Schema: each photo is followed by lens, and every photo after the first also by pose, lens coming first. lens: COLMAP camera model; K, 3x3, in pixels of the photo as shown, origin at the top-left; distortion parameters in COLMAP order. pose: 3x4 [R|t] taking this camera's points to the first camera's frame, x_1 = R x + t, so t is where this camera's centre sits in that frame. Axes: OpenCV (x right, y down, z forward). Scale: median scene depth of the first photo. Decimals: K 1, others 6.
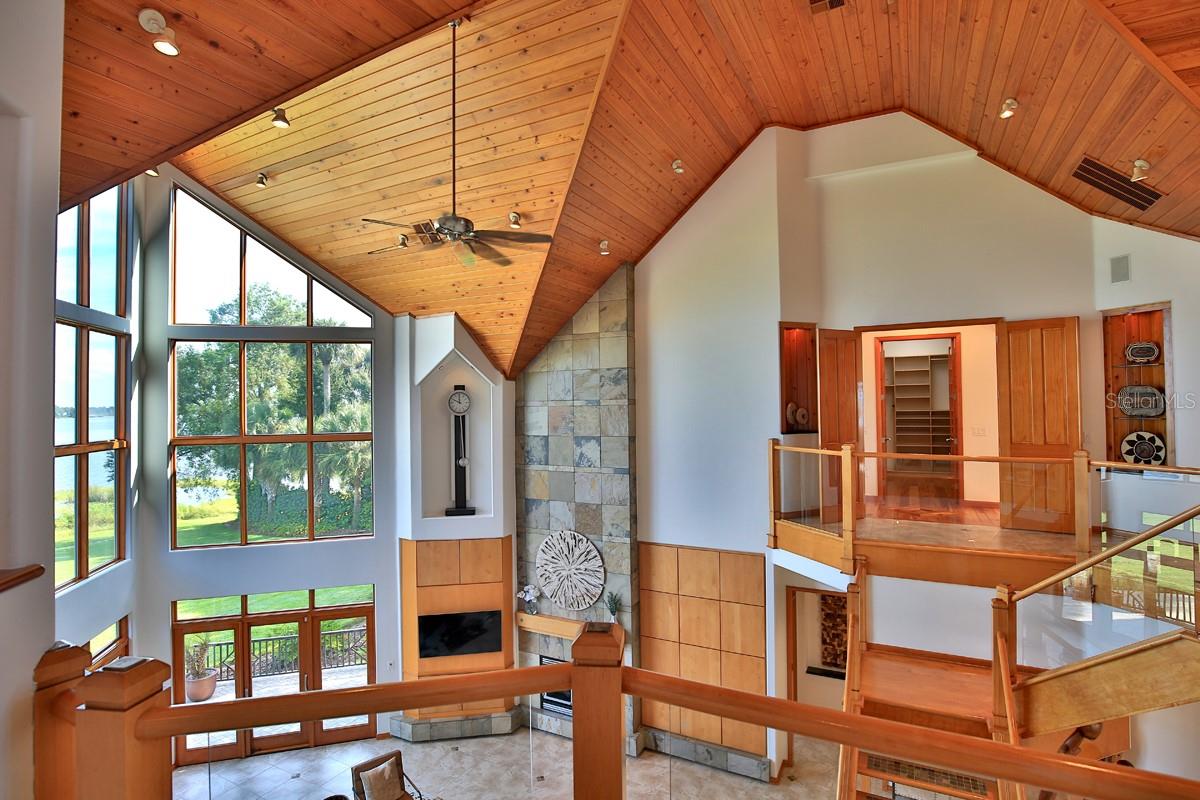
lens RADIAL K [[591.1, 0, 600.0], [0, 591.1, 400.0], [0, 0, 1]] dist [-0.000154, 0.000075]
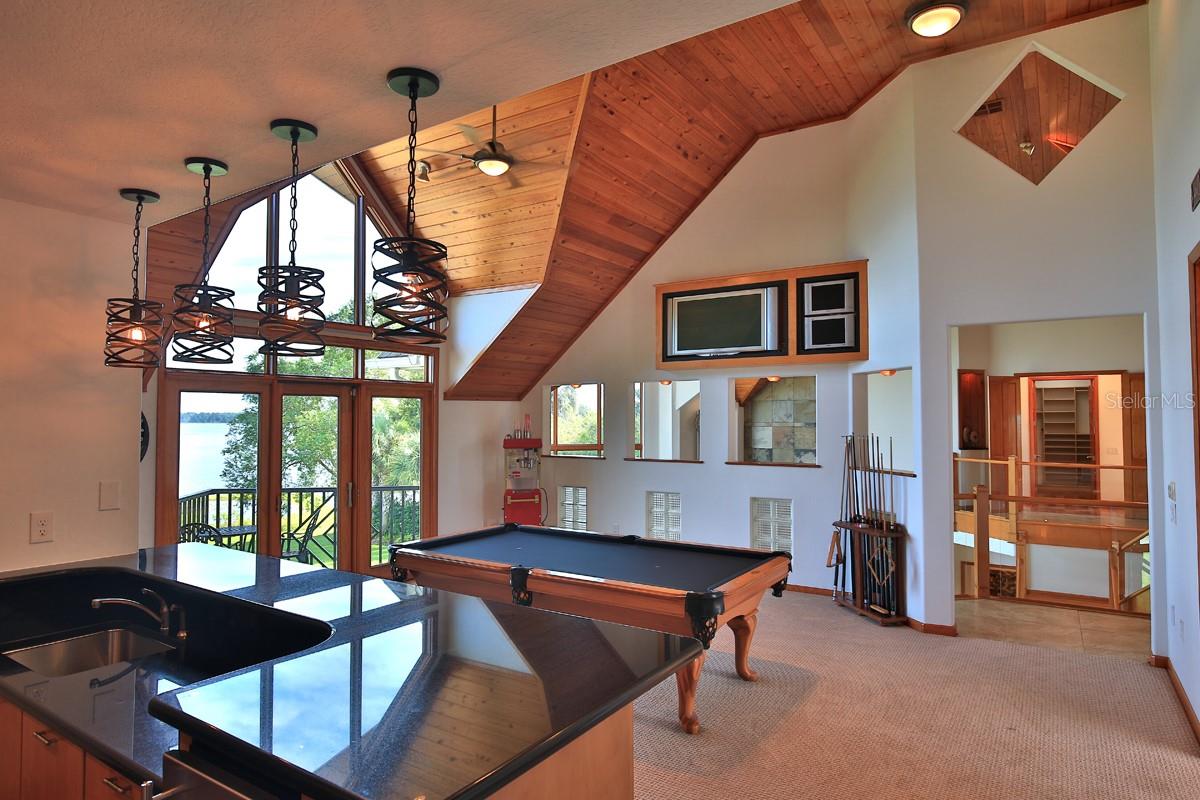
lens RADIAL K [[699.3, 0, 600.0], [0, 699.3, 400.0], [0, 0, 1]] dist [-0.002771, -0.001531]
pose [[0.995086, 0.010177, -0.098488, -0.367765], [-0.012191, 0.999728, -0.019863, -0.015667], [0.098259, 0.020966, 0.994940, -0.709701]]
